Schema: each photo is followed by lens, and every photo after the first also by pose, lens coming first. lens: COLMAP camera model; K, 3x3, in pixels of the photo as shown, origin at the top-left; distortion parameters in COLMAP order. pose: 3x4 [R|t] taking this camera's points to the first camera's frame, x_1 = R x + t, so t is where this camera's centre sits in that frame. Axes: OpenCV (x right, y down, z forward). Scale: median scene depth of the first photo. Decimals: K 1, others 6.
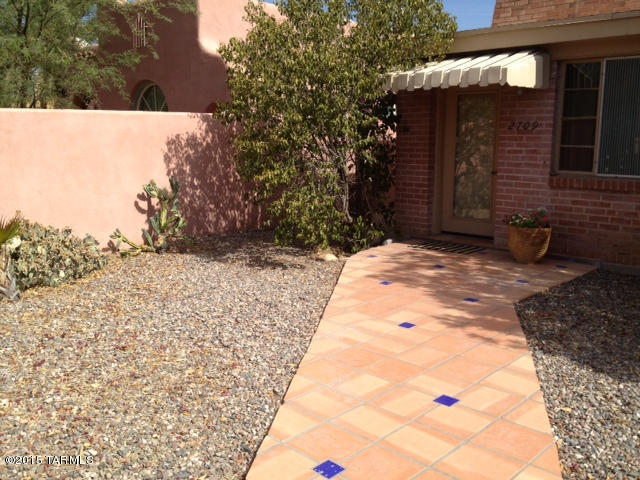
lens RADIAL K [[629.2, 0, 320.0], [0, 629.2, 240.0], [0, 0, 1]] dist [0.168369, -0.352495]
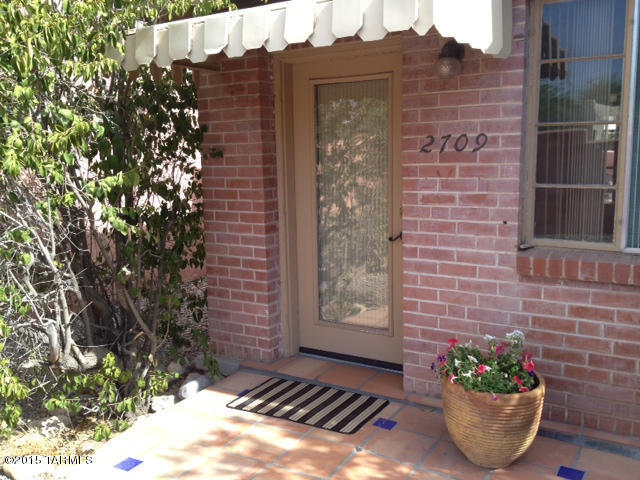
lens RADIAL K [[629.2, 0, 320.0], [0, 629.2, 240.0], [0, 0, 1]] dist [0.168369, -0.352495]
pose [[0.979541, -0.047328, 0.195602, 0.129450], [0.053717, 0.998178, -0.027487, -0.100810], [-0.193944, 0.037432, 0.980298, 0.566162]]
